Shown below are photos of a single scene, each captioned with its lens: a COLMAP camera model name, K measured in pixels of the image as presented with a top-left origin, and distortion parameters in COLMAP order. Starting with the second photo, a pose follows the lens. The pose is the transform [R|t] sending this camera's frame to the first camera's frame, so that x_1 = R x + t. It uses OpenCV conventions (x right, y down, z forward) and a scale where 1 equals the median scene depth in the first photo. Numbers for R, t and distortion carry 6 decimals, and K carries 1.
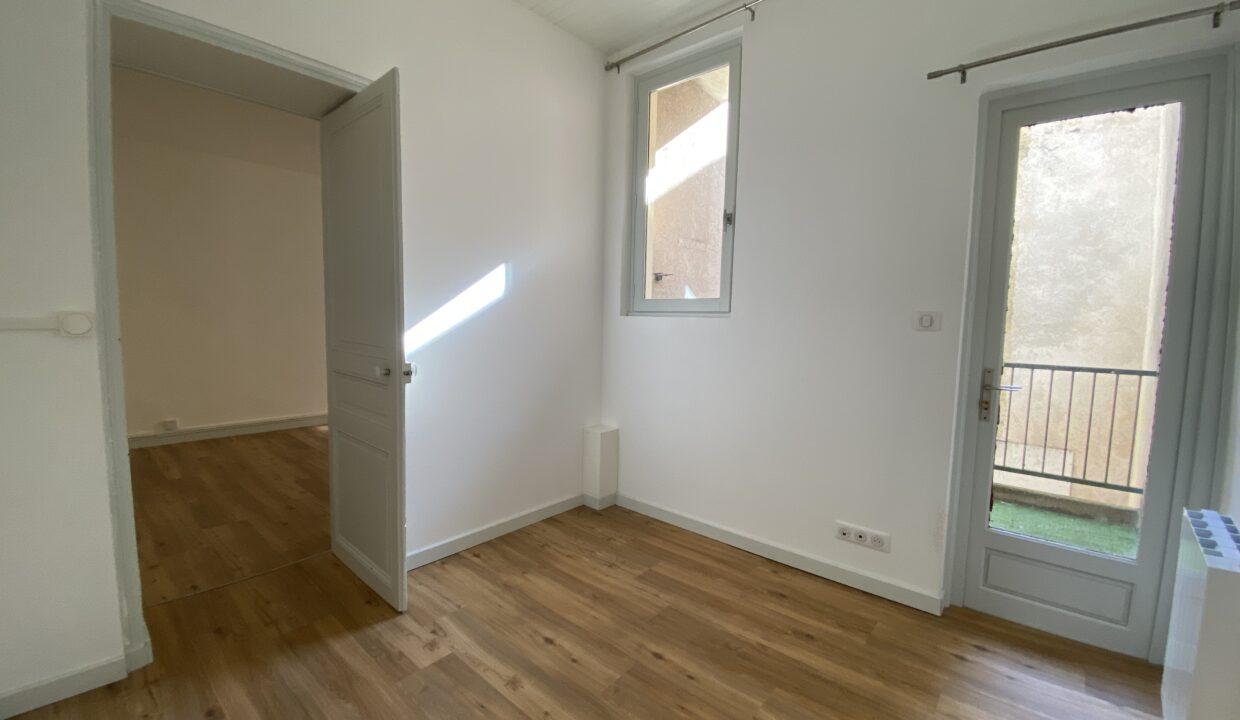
lens RADIAL K [[490.9, 0, 620.0], [0, 490.9, 360.0], [0, 0, 1]] dist [-0.011561, -0.000424]
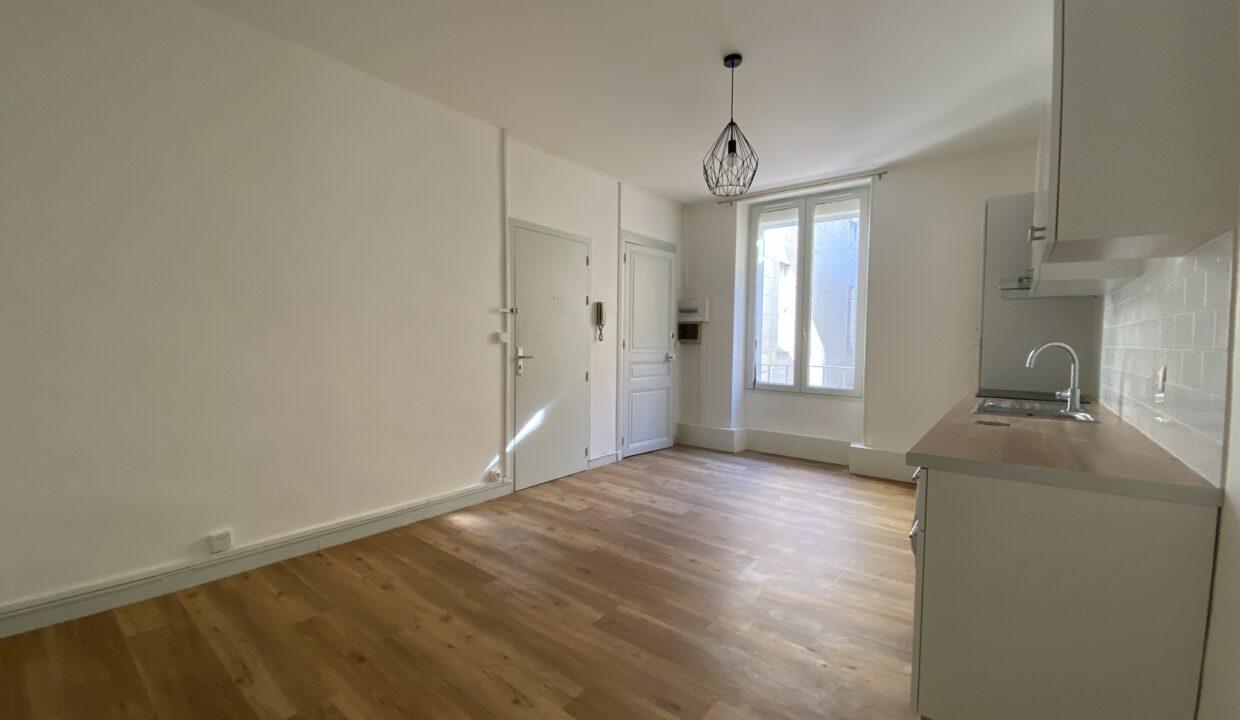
lens RADIAL K [[495.1, 0, 614.1], [0, 495.1, 366.8], [0, 0, 1]] dist [0.015913, -0.000148]
pose [[0.999374, -0.008603, 0.034311, -0.647494], [0.009702, 0.999441, -0.031994, -0.041275], [-0.034016, 0.032307, 0.998899, 0.555655]]
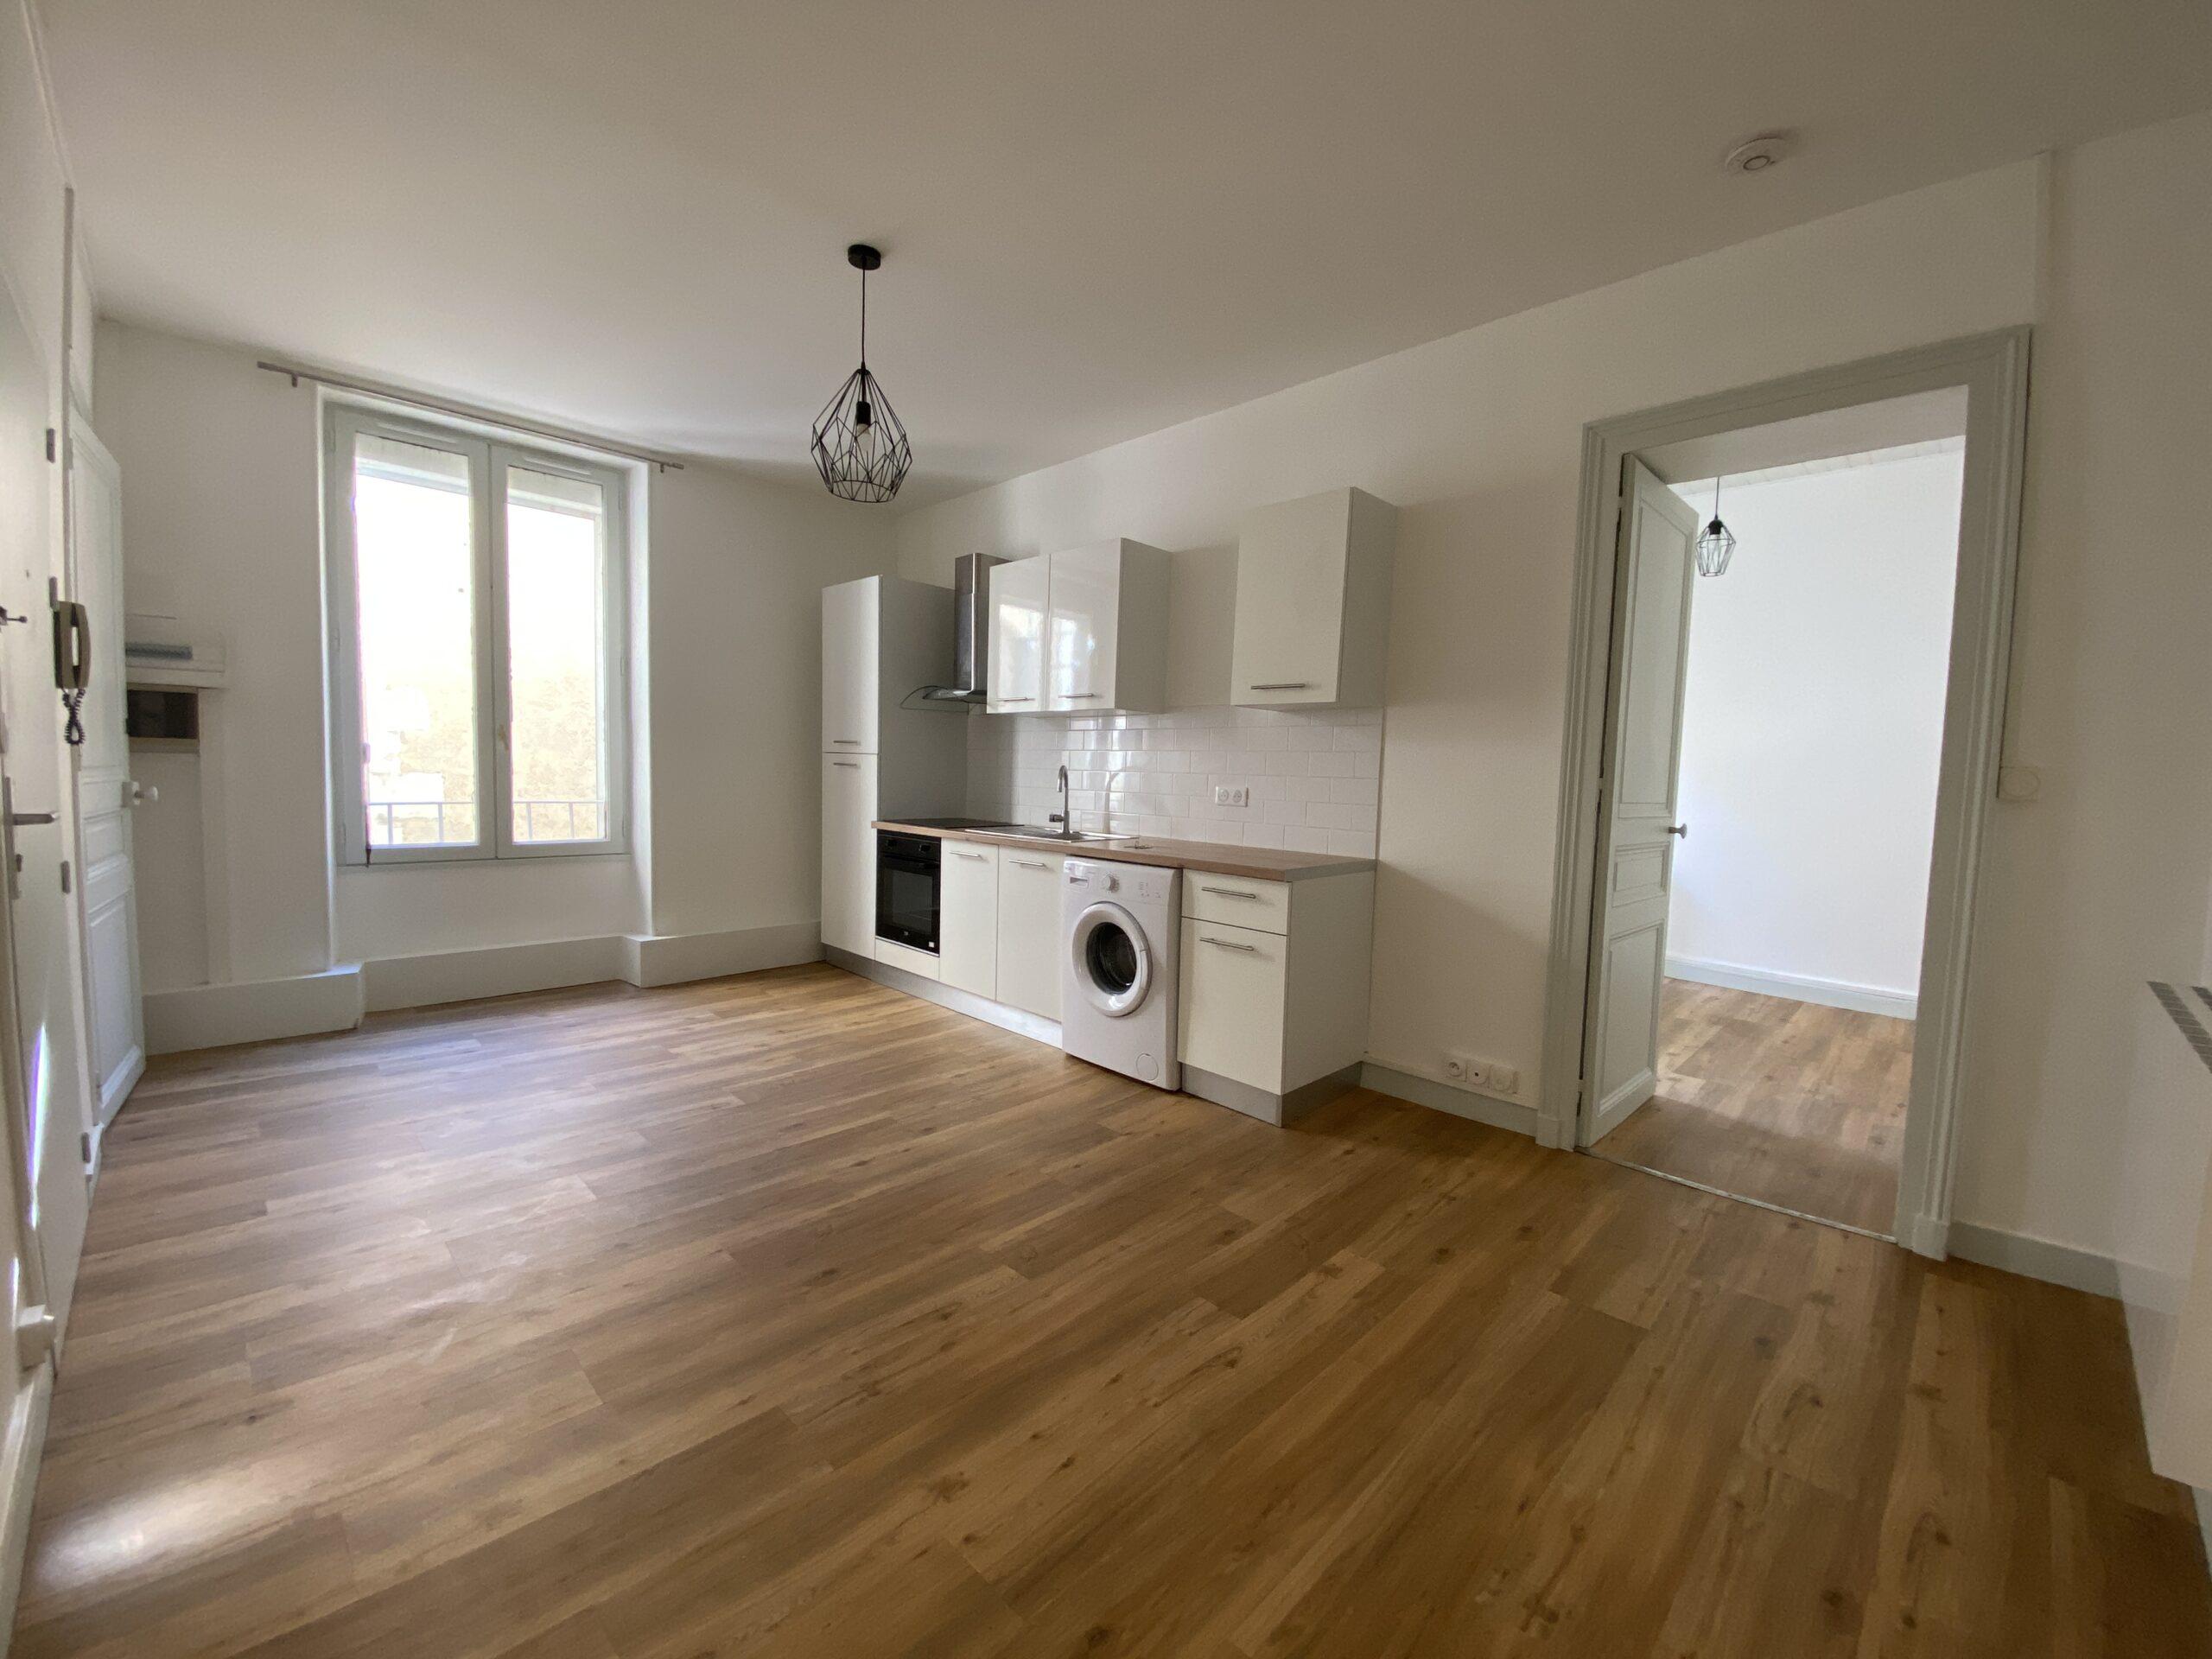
lens RADIAL K [[888.7, 0, 1098.1], [0, 888.7, 834.0], [0, 0, 1]] dist [0.028054, -0.023116]
pose [[0.081890, -0.088291, 0.992723, -1.204255], [0.061375, 0.994625, 0.083397, -0.092145], [-0.994750, 0.054099, 0.086869, 1.041403]]
